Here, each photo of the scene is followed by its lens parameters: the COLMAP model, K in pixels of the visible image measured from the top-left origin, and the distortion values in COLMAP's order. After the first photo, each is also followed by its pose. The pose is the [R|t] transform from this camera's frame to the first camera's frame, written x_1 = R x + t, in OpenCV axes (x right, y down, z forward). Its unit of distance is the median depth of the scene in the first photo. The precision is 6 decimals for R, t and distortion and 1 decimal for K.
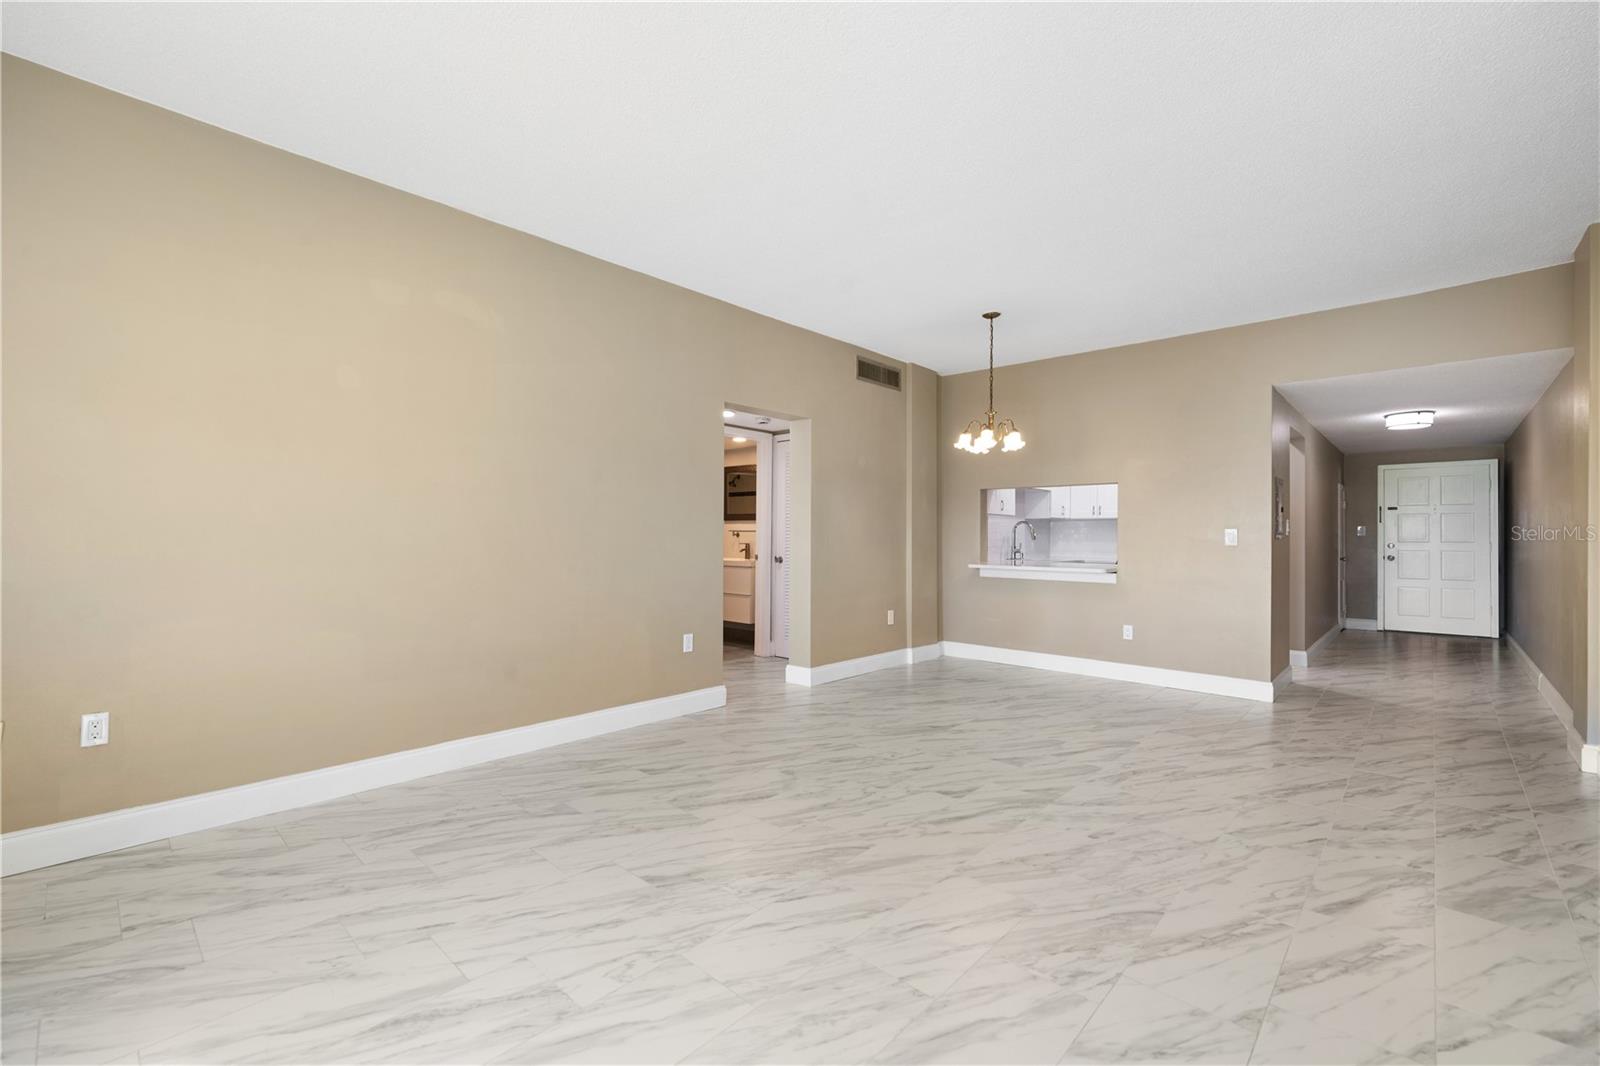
lens RADIAL K [[672.6, 0, 793.3], [0, 672.6, 534.7], [0, 0, 1]] dist [-0.000518, -0.000215]
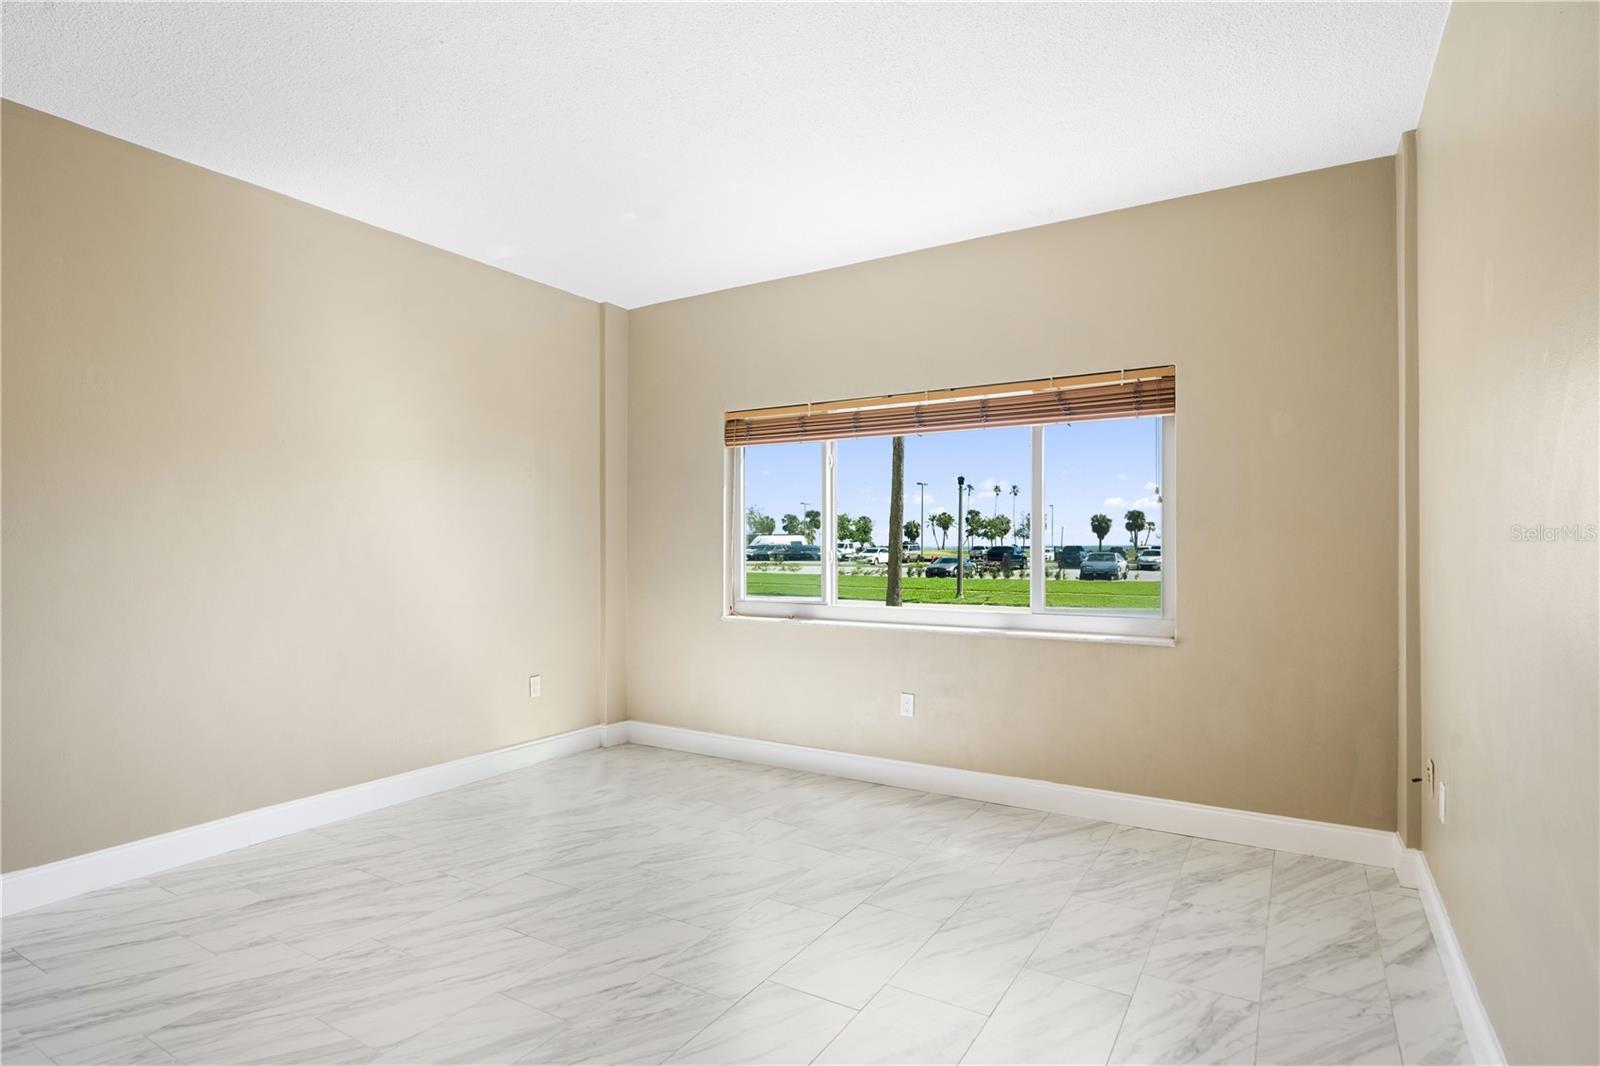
lens RADIAL K [[823.0, 0, 791.7], [0, 823.0, 540.6], [0, 0, 1]] dist [-0.002468, -0.000729]
pose [[-0.980898, -0.006648, -0.194407, -0.008375], [-0.004633, 0.999931, -0.010821, -0.019809], [0.194466, -0.009714, -0.980861, 1.200851]]
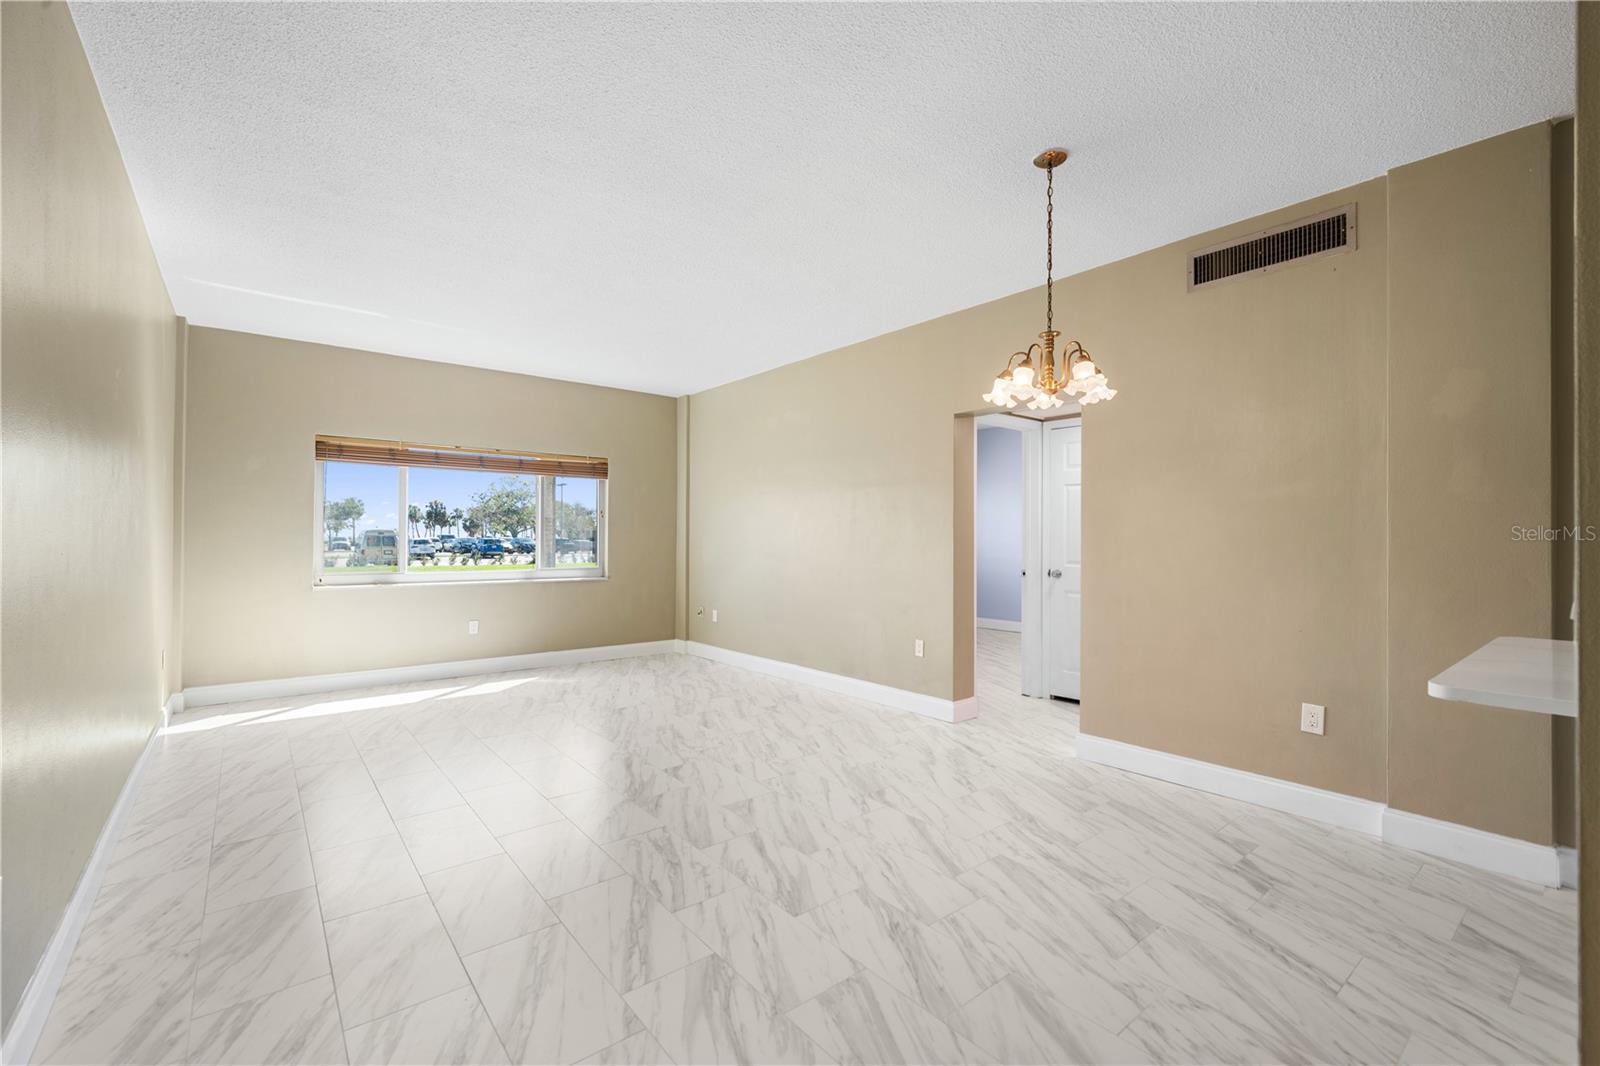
lens RADIAL K [[689.9, 0, 800.0], [0, 689.9, 533.0], [0, 0, 1]] dist [-0.001657, -0.000441]
pose [[-0.137541, -0.014084, -0.990396, 1.140100], [-0.002939, 0.999900, -0.013811, -0.011236], [0.990492, 0.001011, -0.137568, 1.120744]]
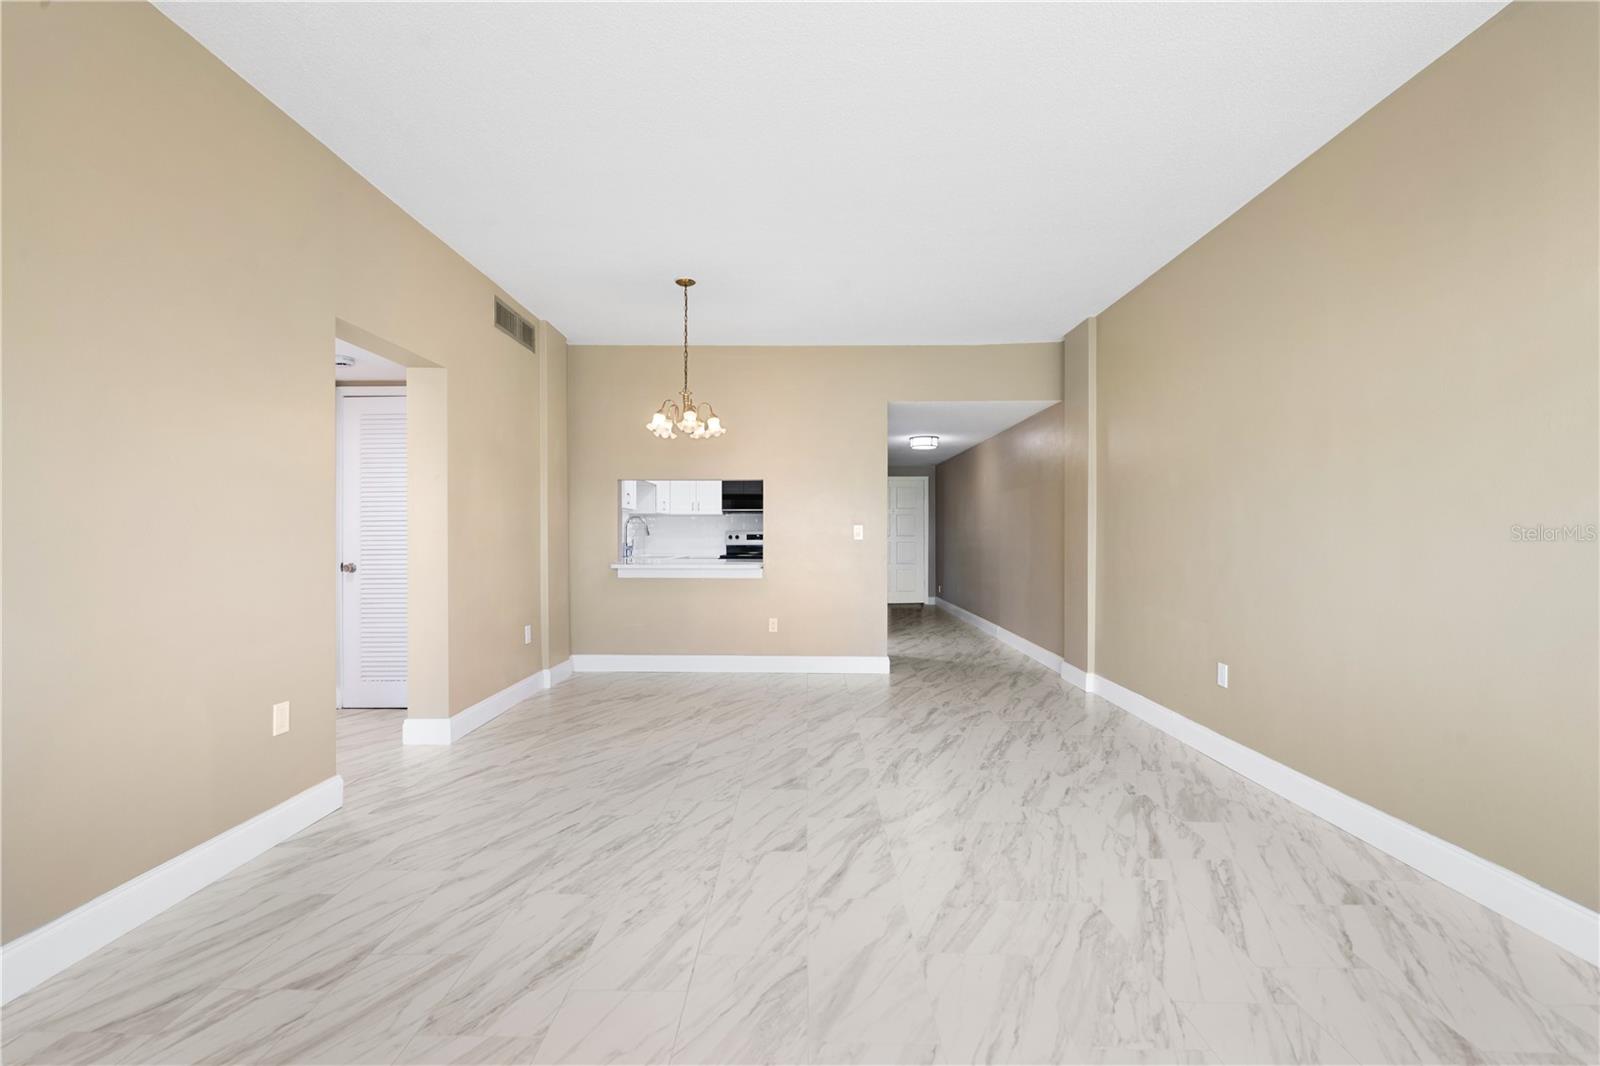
lens RADIAL K [[672.6, 0, 793.3], [0, 672.6, 534.7], [0, 0, 1]] dist [-0.000518, -0.000215]
pose [[0.742786, -0.006827, 0.669494, -0.250880], [0.002177, 0.999967, 0.007782, -0.001636], [-0.669526, -0.004323, 0.742776, 0.316418]]
